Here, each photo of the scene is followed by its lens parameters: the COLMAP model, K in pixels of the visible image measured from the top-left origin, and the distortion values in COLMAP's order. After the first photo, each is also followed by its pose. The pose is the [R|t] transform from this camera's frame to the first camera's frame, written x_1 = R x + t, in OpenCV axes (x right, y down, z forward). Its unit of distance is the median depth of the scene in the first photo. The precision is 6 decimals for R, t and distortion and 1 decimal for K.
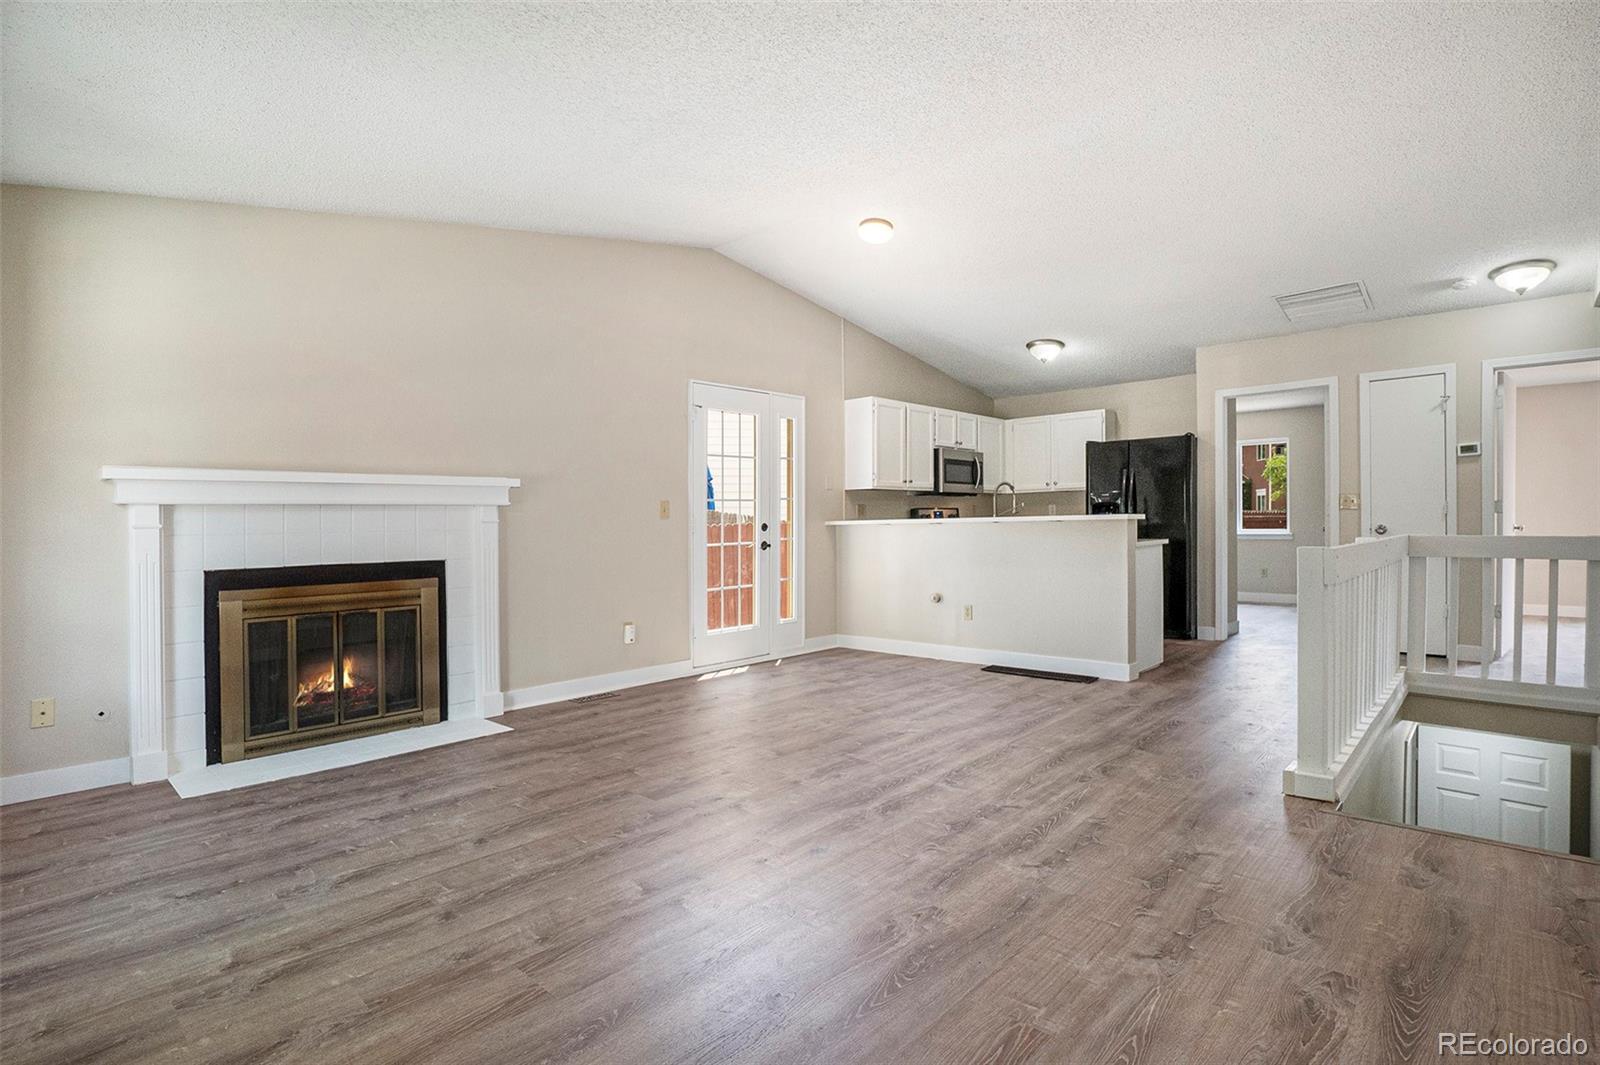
lens RADIAL K [[779.3, 0, 789.4], [0, 779.3, 536.2], [0, 0, 1]] dist [-0.029926, 0.000456]
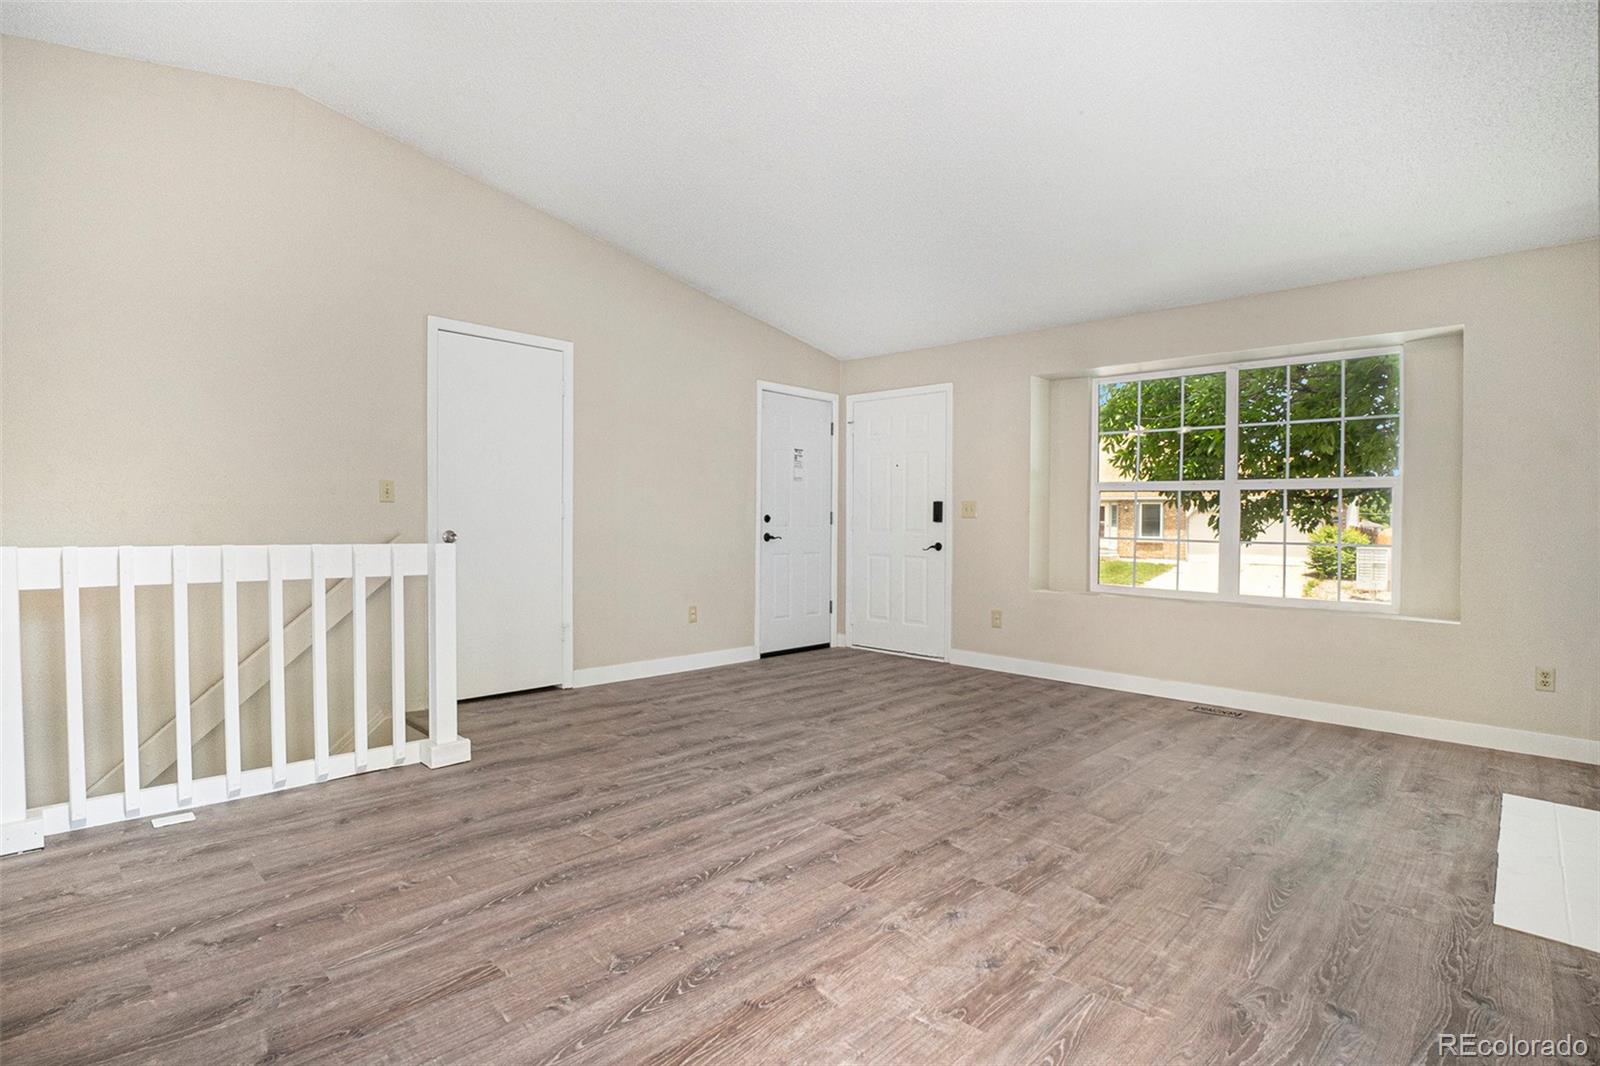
lens RADIAL K [[779.3, 0, 789.4], [0, 779.3, 536.7], [0, 0, 1]] dist [-0.029926, 0.000456]
pose [[-0.999982, 0.001087, 0.005857, 0.127605], [0.001295, 0.999366, 0.035581, -0.030690], [-0.005814, 0.035588, -0.999350, 1.691266]]
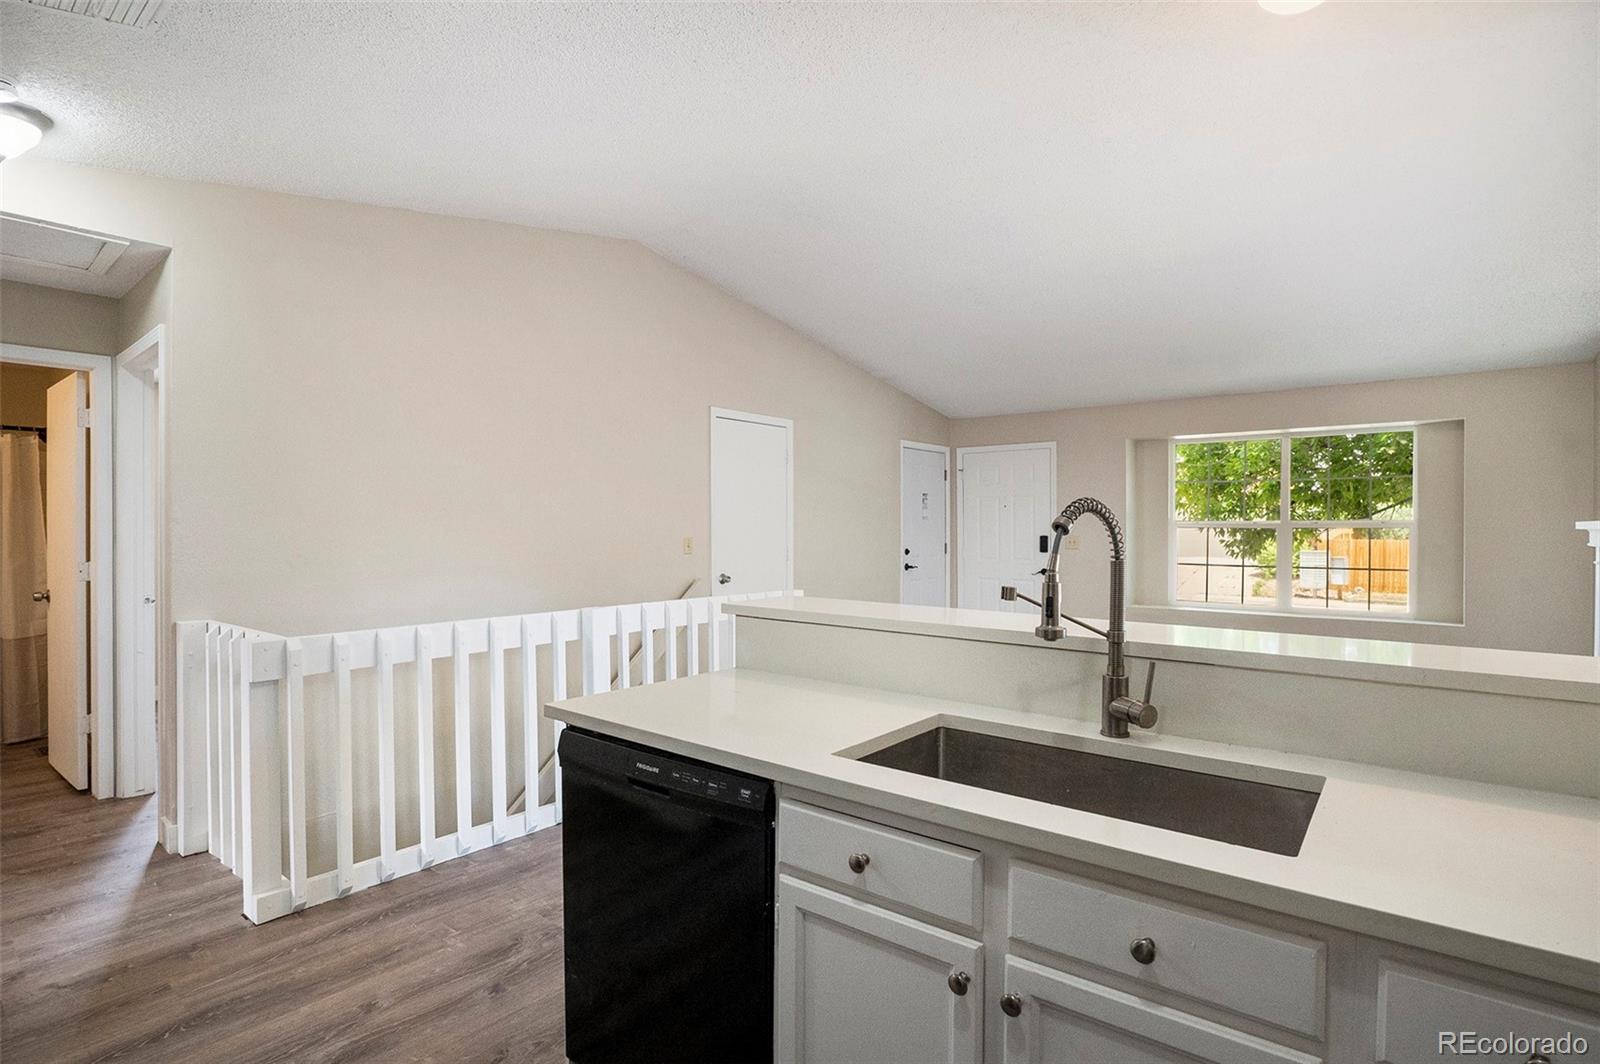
lens RADIAL K [[795.9, 0, 800.0], [0, 795.9, 532.0], [0, 0, 1]] dist [-0.000516, 0.000140]
pose [[-0.994941, 0.017660, -0.098893, 0.654594], [0.015191, 0.999555, 0.025669, -0.117048], [0.099303, 0.024037, -0.994767, 2.061562]]
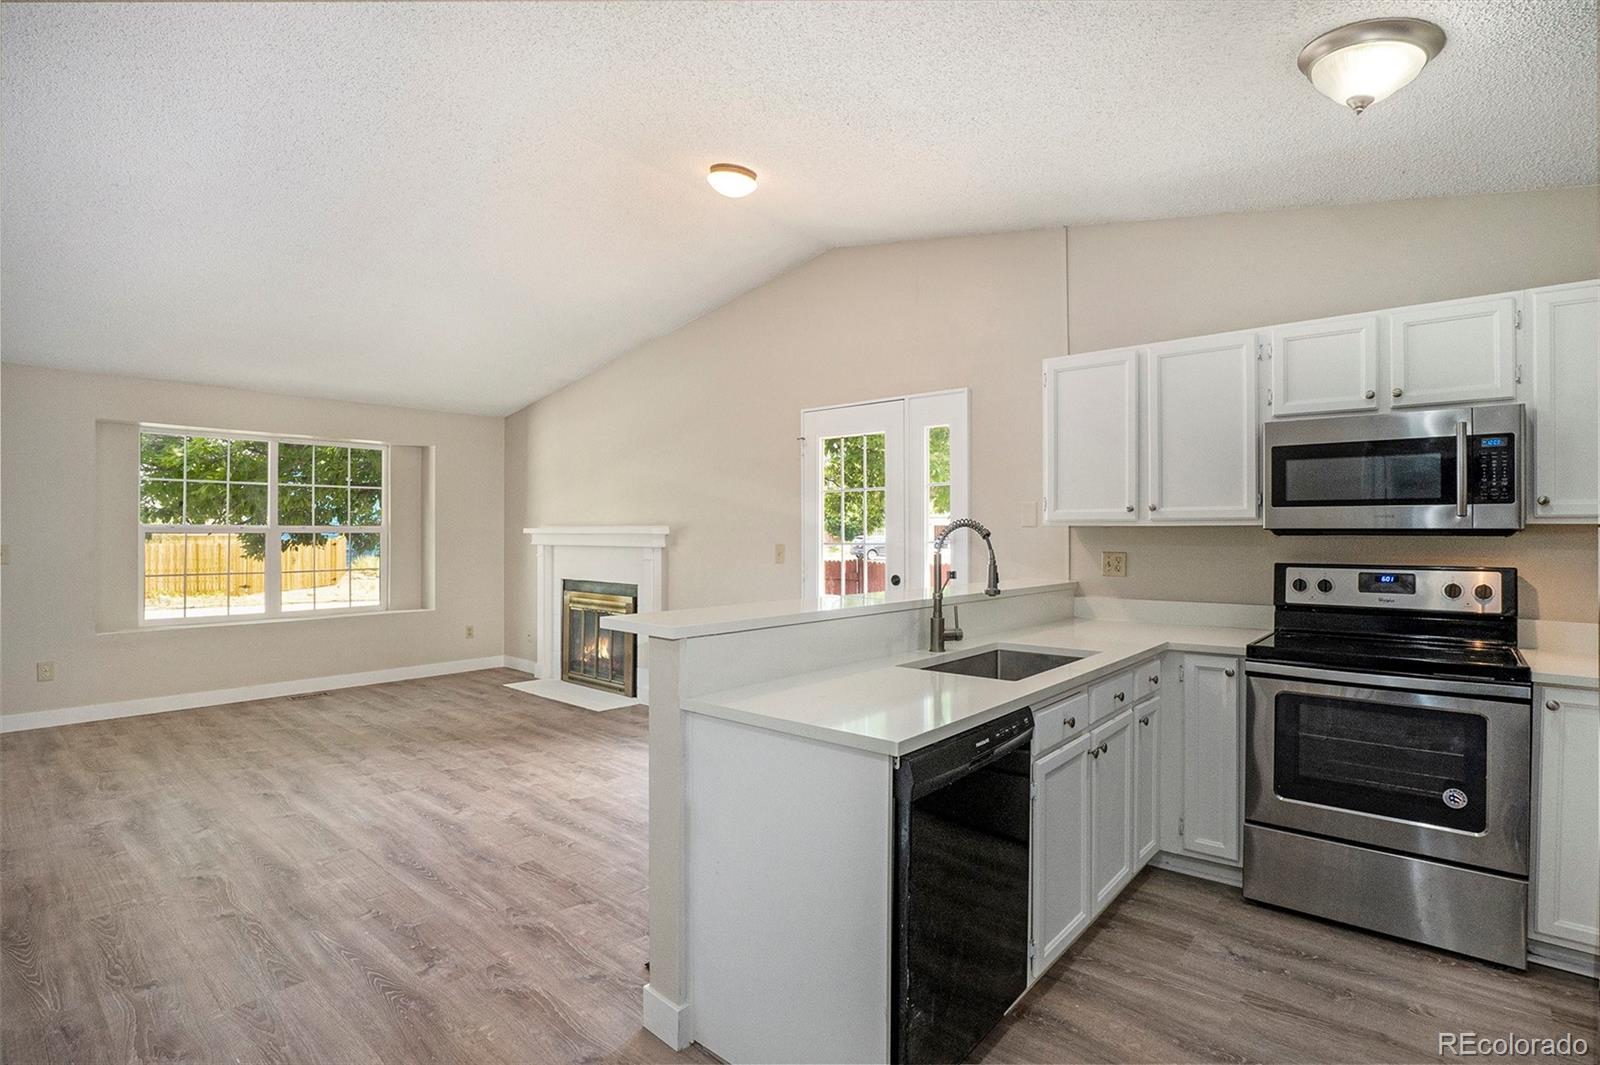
lens RADIAL K [[763.9, 0, 804.4], [0, 763.9, 527.6], [0, 0, 1]] dist [-0.027124, 0.000451]
pose [[0.051828, 0.010108, -0.998605, 1.159346], [-0.018624, 0.999785, 0.009154, -0.112397], [0.998482, 0.018124, 0.052005, 1.460171]]
